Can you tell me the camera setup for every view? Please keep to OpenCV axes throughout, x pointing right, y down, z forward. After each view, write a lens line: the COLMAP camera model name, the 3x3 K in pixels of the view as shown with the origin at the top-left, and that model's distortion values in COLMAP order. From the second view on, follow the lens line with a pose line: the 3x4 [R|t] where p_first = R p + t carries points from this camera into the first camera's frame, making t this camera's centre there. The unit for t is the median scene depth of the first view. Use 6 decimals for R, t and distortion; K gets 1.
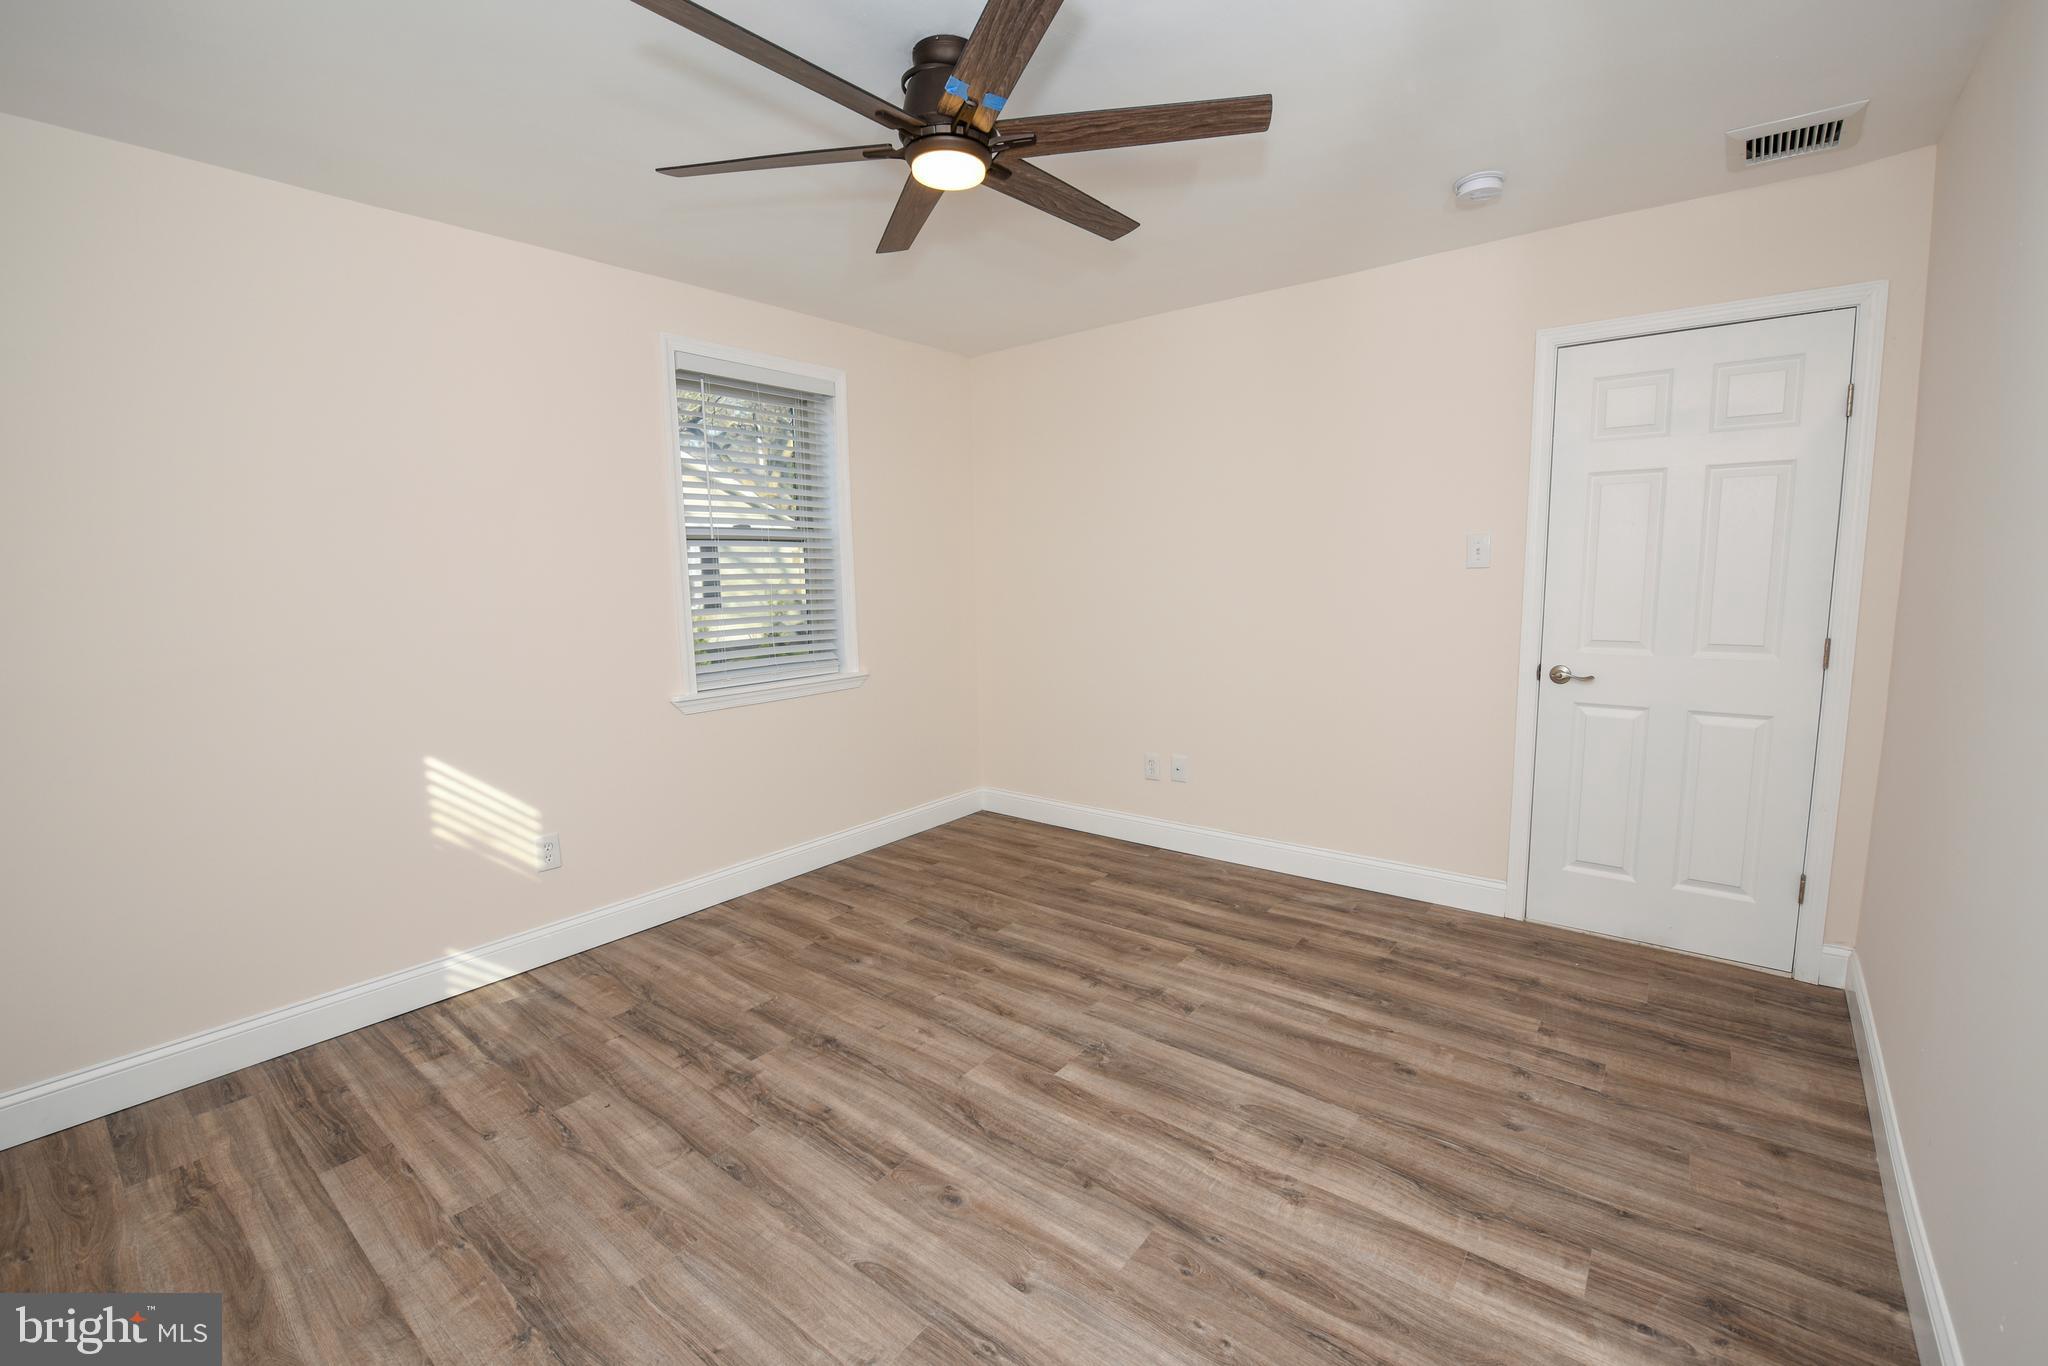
lens RADIAL K [[856.3, 0, 1029.0], [0, 856.3, 682.2], [0, 0, 1]] dist [-0.015390, -0.003236]
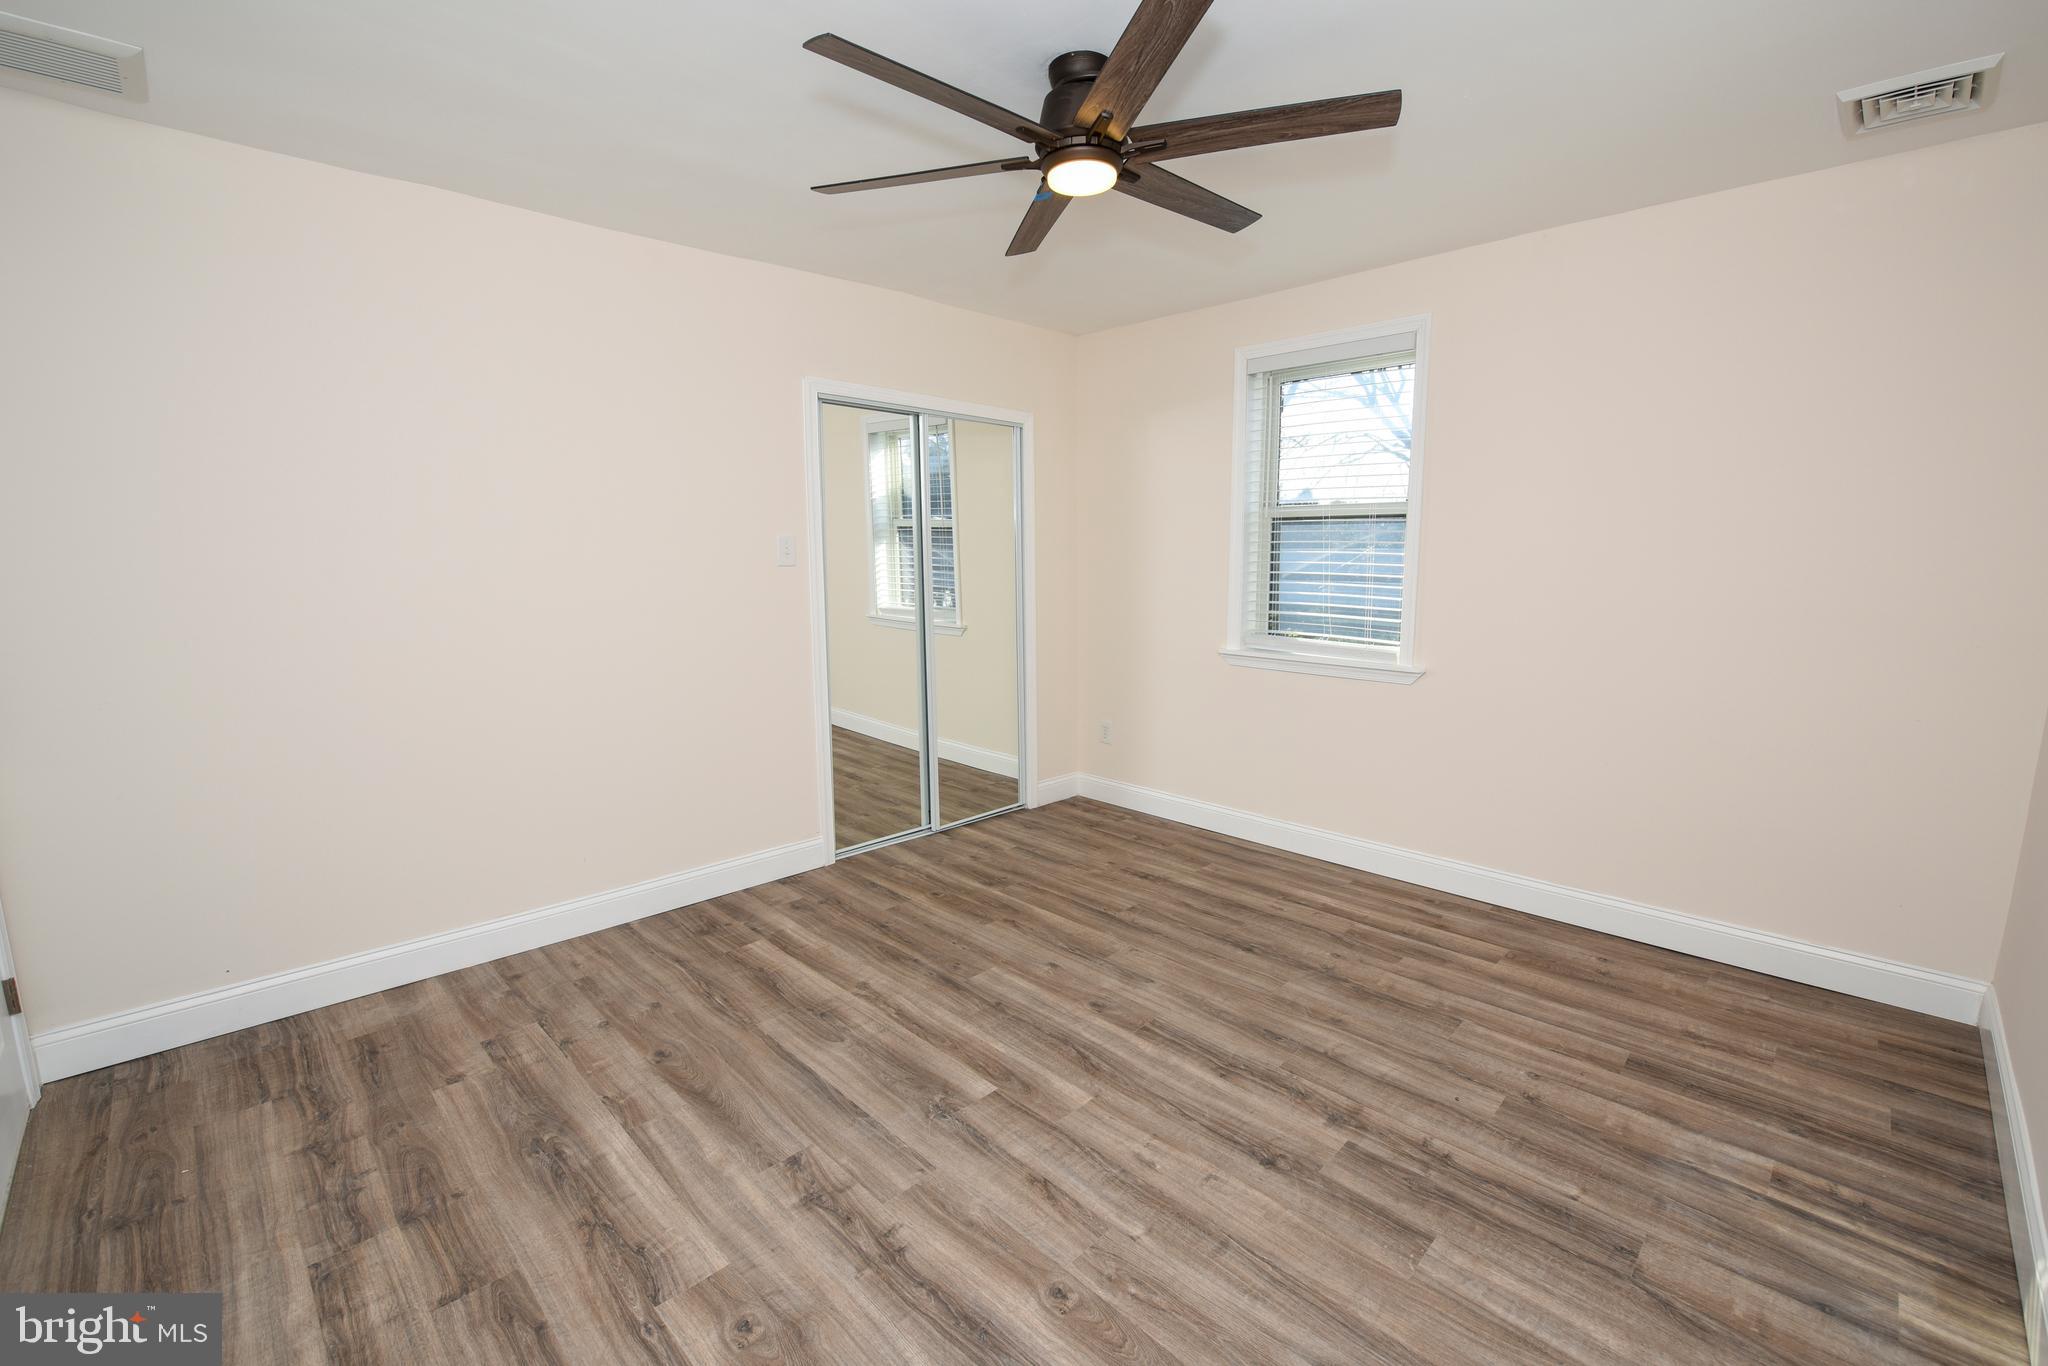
lens RADIAL K [[856.3, 0, 1034.0], [0, 856.3, 675.5], [0, 0, 1]] dist [-0.015390, -0.003236]
pose [[-0.993776, 0.005967, 0.111237, -0.111462], [0.037117, 0.959239, 0.280149, -0.232800], [-0.105032, 0.282535, -0.953490, 1.654240]]
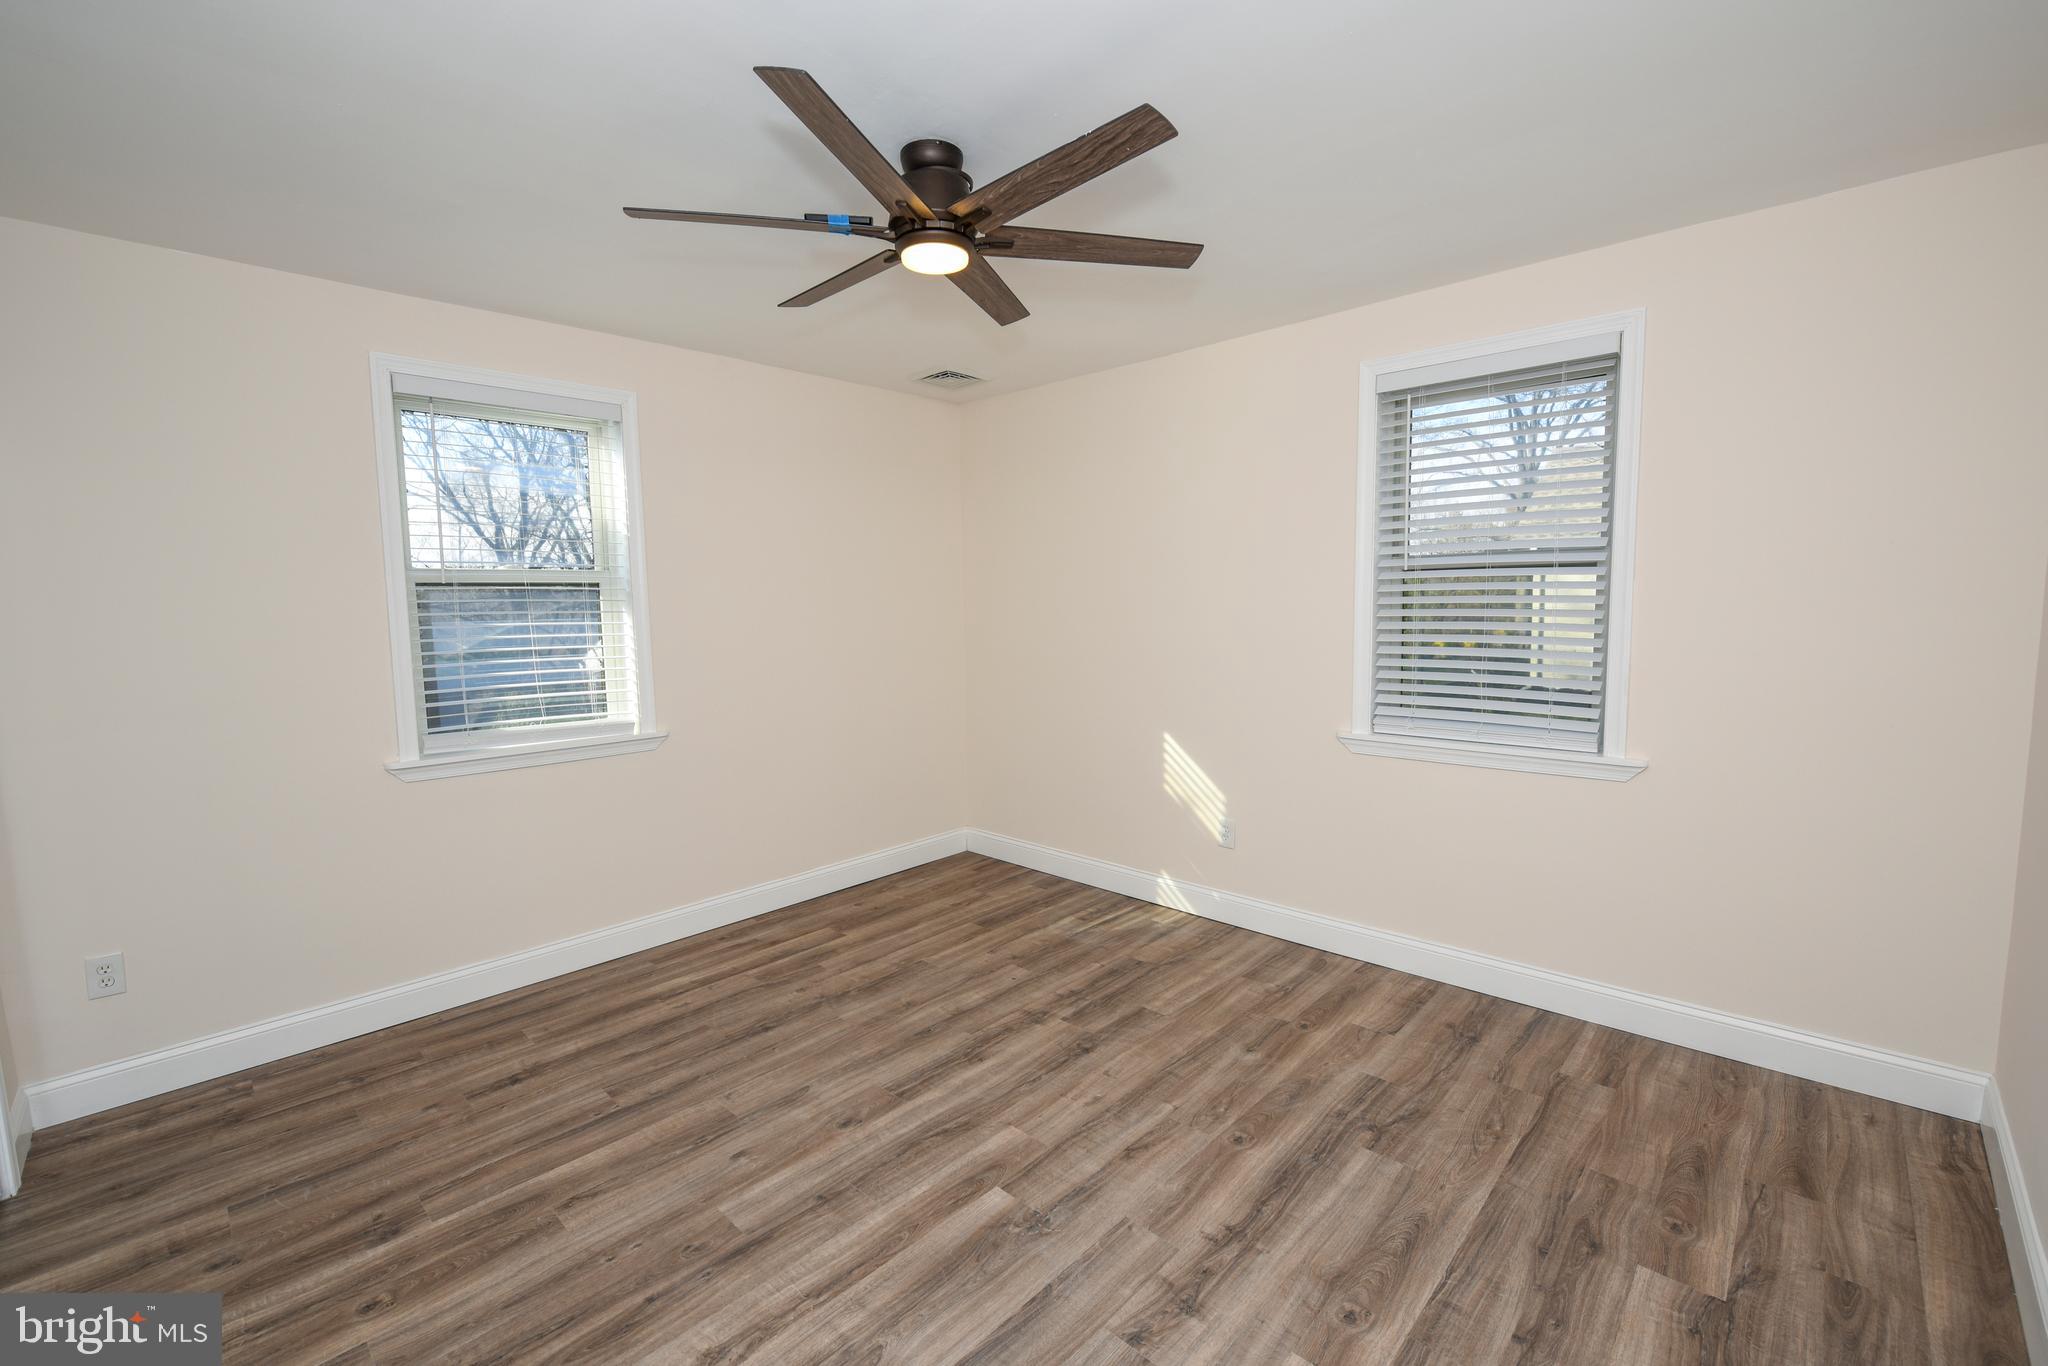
lens RADIAL K [[856.3, 0, 1038.3], [0, 856.3, 678.8], [0, 0, 1]] dist [-0.015390, -0.003236]
pose [[-0.083138, 0.110195, -0.990427, 0.790223], [-0.115343, 0.986124, 0.119398, -0.162335], [0.989840, 0.124165, -0.069274, 0.967292]]
